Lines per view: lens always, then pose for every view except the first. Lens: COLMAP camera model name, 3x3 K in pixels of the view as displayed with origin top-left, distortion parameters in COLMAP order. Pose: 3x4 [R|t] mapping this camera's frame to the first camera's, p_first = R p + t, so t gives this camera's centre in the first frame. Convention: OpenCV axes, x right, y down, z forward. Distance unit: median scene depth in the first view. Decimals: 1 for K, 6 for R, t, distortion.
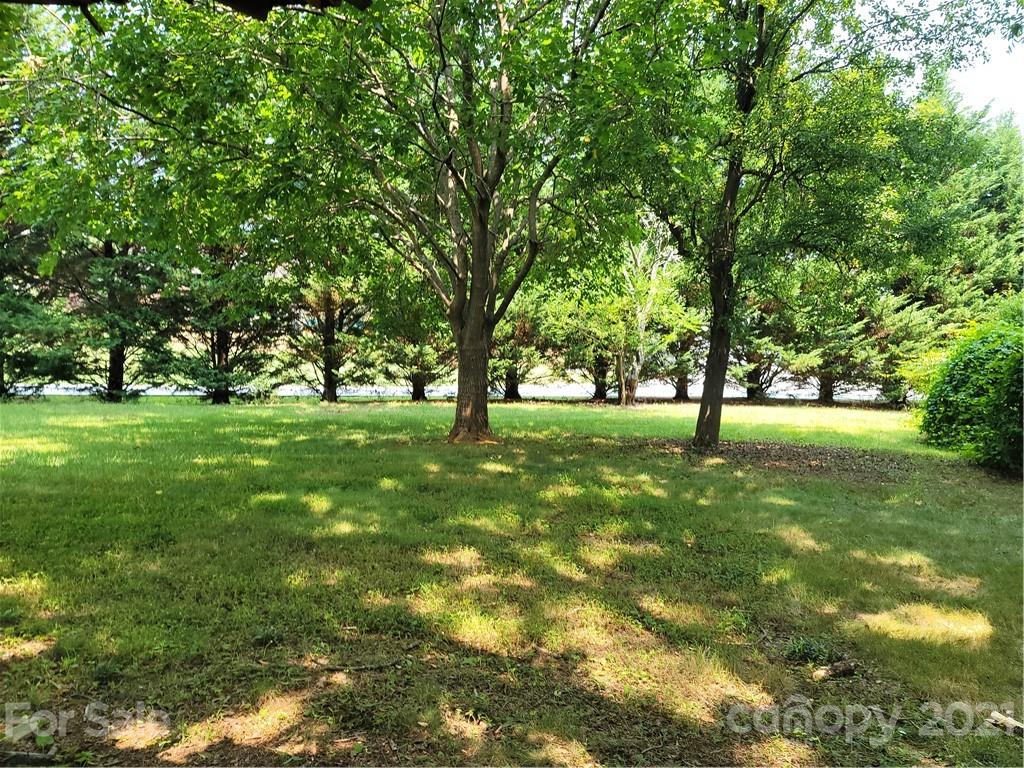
lens RADIAL K [[744.2, 0, 512.0], [0, 744.2, 384.0], [0, 0, 1]] dist [0.037342, 0.001652]
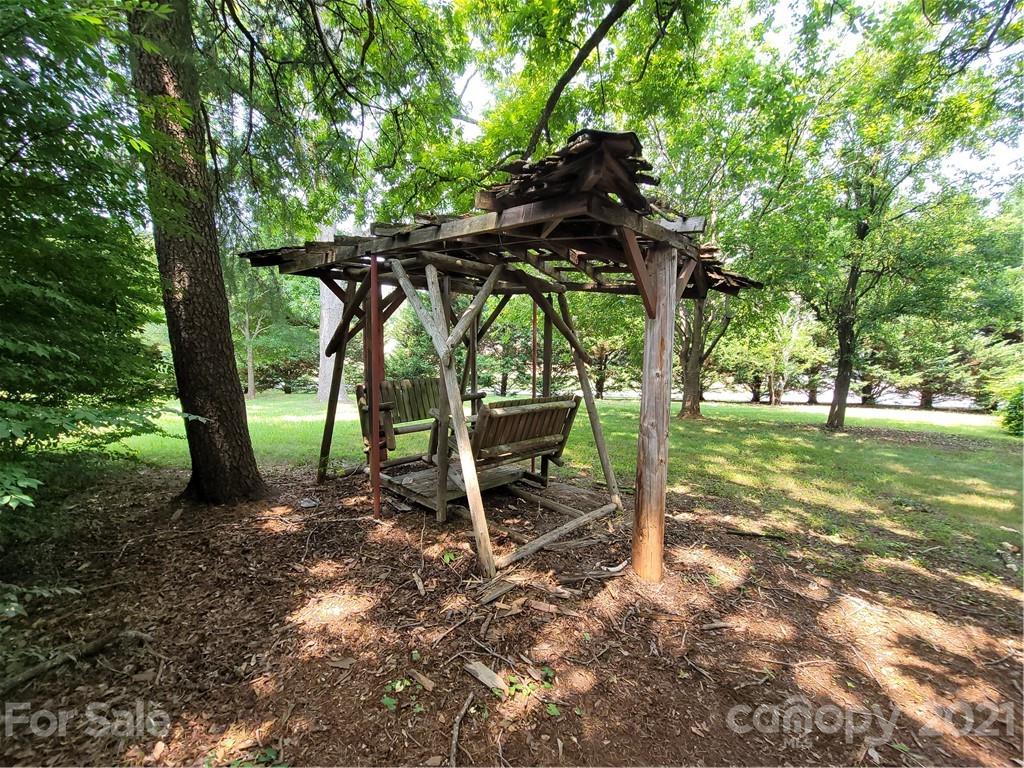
lens RADIAL K [[418.0, 0, 512.0], [0, 418.0, 384.0], [0, 0, 1]] dist [-0.000349, 0.000150]
pose [[0.925649, 0.009274, -0.378270, -0.042667], [-0.016978, 0.999711, -0.017035, 0.006123], [0.378003, 0.022190, 0.925538, -0.118101]]
